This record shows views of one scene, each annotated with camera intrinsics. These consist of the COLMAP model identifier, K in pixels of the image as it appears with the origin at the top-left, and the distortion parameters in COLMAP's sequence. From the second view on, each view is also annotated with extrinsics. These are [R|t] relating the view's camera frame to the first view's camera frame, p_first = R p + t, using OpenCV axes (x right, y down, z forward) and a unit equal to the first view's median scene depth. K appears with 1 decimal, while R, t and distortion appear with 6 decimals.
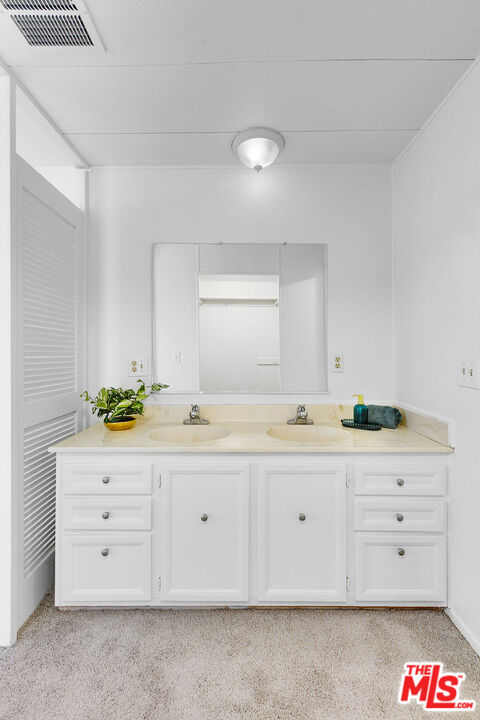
lens RADIAL K [[338.2, 0, 240.0], [0, 338.2, 360.0], [0, 0, 1]] dist [-0.001472, -0.001354]
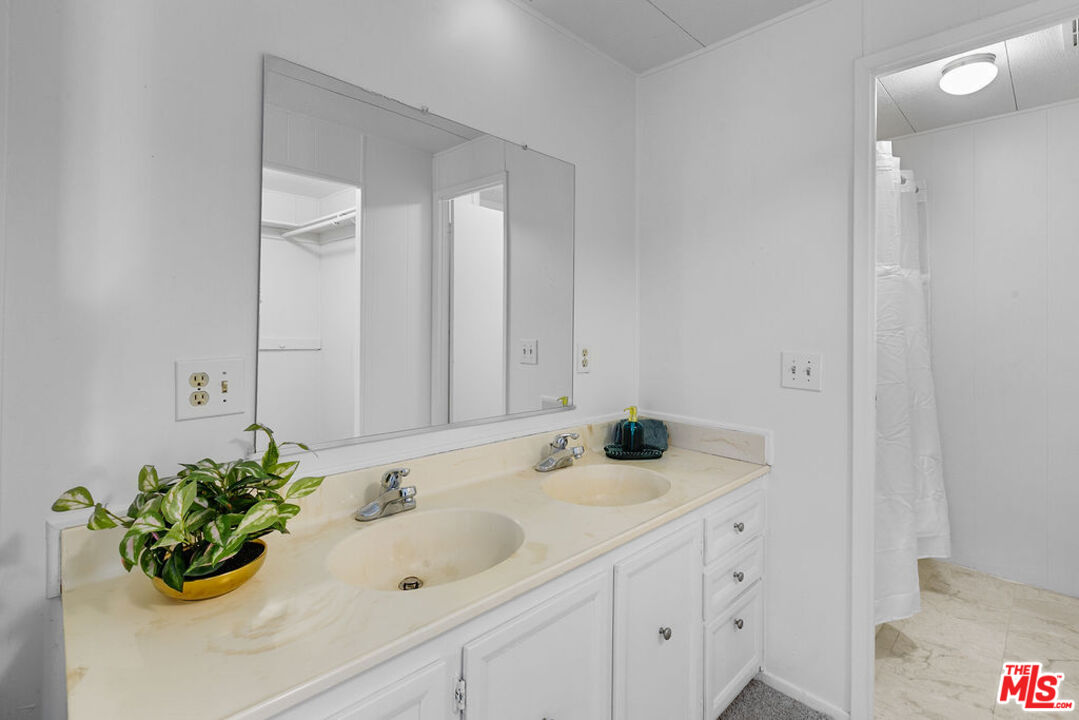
lens RADIAL K [[506.9, 0, 543.0], [0, 506.9, 330.6], [0, 0, 1]] dist [-0.001472, -0.001354]
pose [[0.709030, 0.004049, 0.705167, -0.447440], [0.000864, 0.999978, -0.006611, -0.038119], [-0.705178, 0.005296, 0.709011, 0.403066]]
